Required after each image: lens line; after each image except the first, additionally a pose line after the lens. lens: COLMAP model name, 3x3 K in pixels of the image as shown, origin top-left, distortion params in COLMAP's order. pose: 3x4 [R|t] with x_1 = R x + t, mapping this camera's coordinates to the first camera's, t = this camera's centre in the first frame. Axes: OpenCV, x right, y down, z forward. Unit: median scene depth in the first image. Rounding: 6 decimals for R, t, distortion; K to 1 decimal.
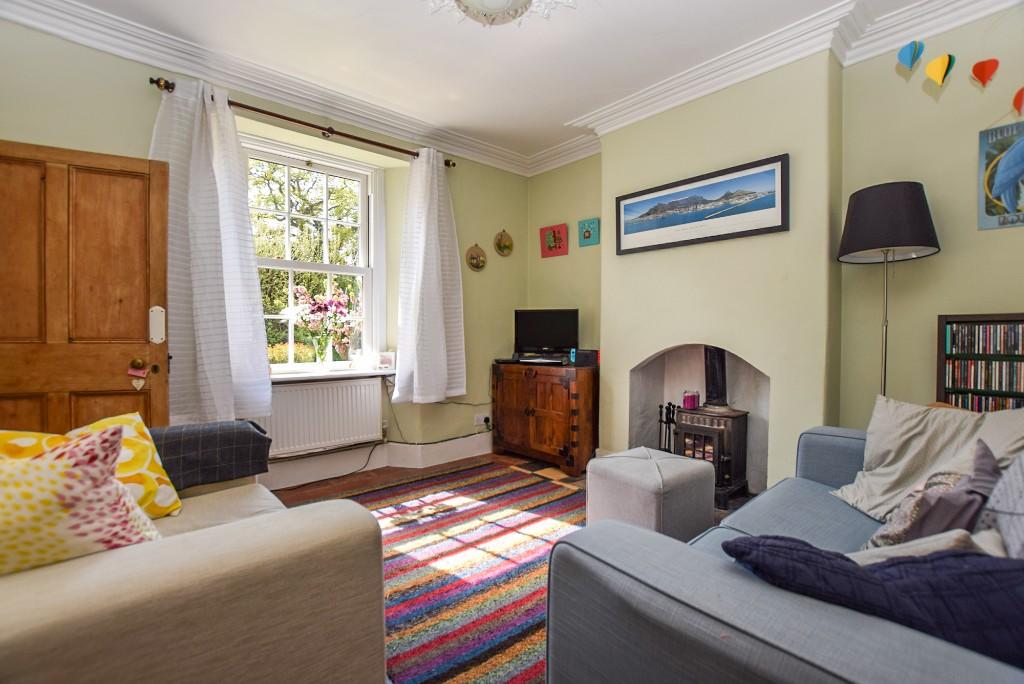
lens RADIAL K [[464.5, 0, 511.2], [0, 464.5, 340.1], [0, 0, 1]] dist [-0.019527, 0.000085]
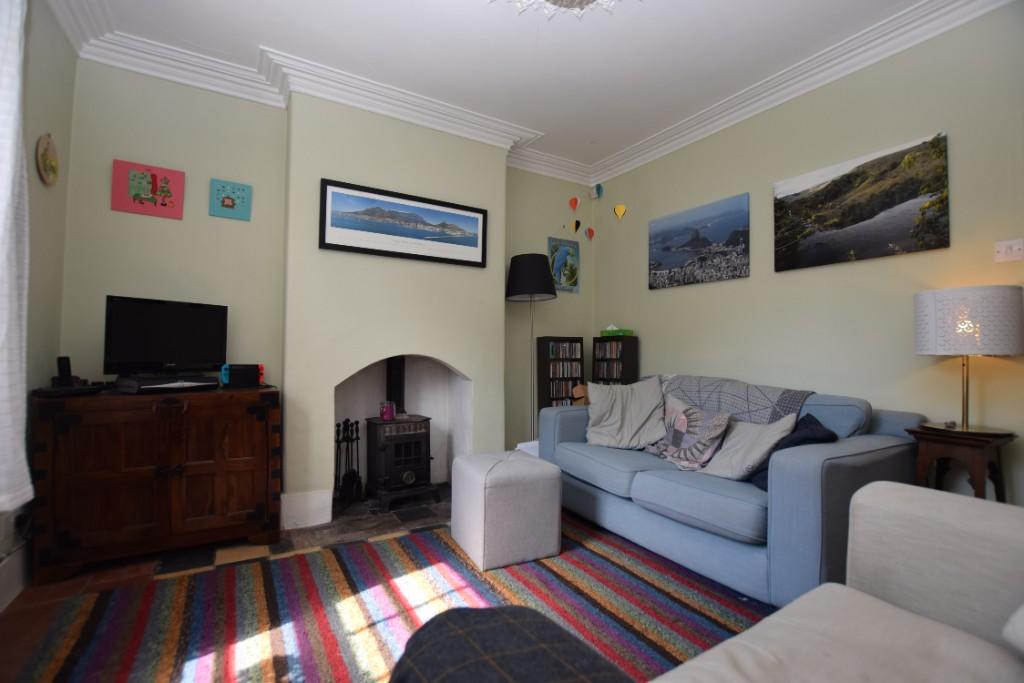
lens RADIAL K [[453.1, 0, 509.1], [0, 453.1, 341.3], [0, 0, 1]] dist [-0.013638, 0.000085]
pose [[0.180576, 0.028247, 0.983155, -0.546795], [0.007308, 0.999521, -0.030059, 0.010436], [-0.983534, 0.012612, 0.180283, 0.581631]]
